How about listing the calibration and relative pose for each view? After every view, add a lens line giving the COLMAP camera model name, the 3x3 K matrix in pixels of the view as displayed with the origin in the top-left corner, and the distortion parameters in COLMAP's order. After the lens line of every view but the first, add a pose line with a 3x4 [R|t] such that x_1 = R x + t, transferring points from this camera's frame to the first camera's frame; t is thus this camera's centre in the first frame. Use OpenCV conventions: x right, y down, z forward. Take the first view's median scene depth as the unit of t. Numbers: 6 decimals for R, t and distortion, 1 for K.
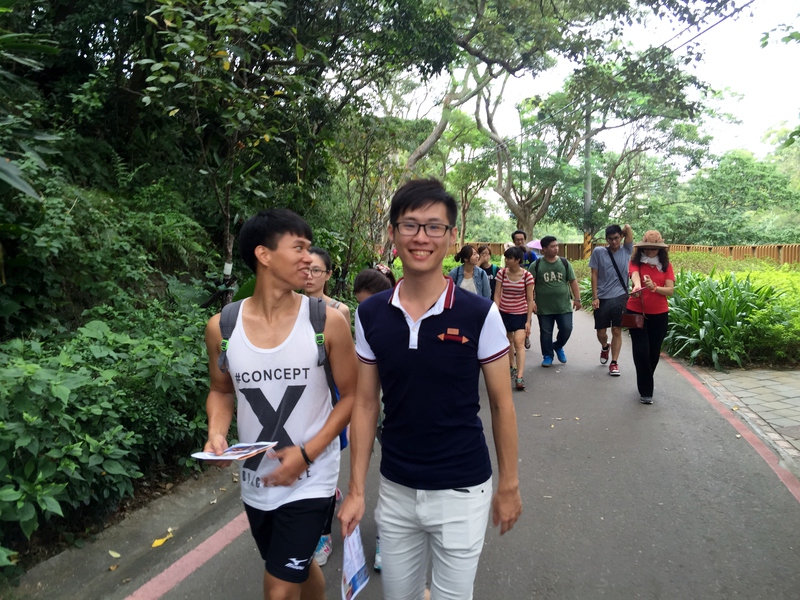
lens RADIAL K [[685.7, 0, 400.0], [0, 685.7, 300.0], [0, 0, 1]] dist [0.067283, -0.122517]
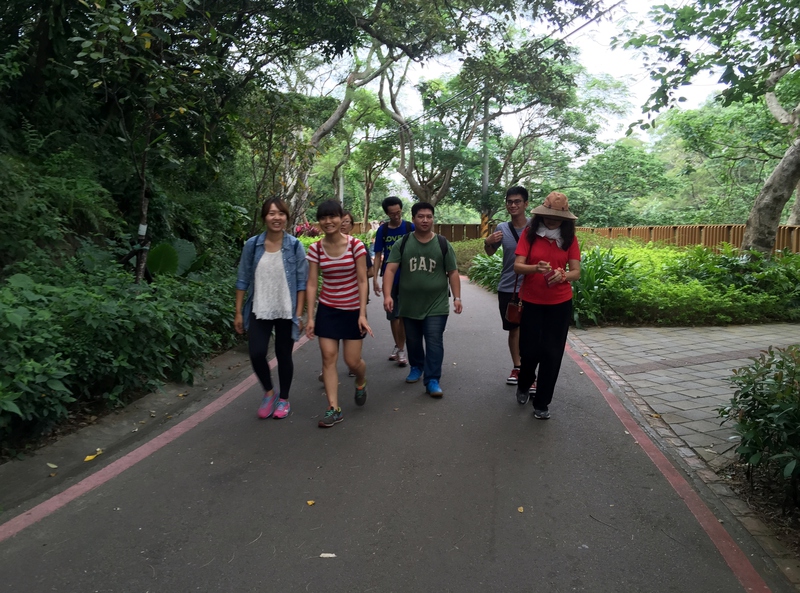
lens RADIAL K [[802.0, 0, 398.2], [0, 802.0, 323.2], [0, 0, 1]] dist [0.081838, -0.204237]
pose [[0.993239, 0.007671, 0.115836, 0.002994], [-0.009952, 0.999767, 0.019131, 0.052220], [-0.115662, -0.020154, 0.993084, -0.223311]]
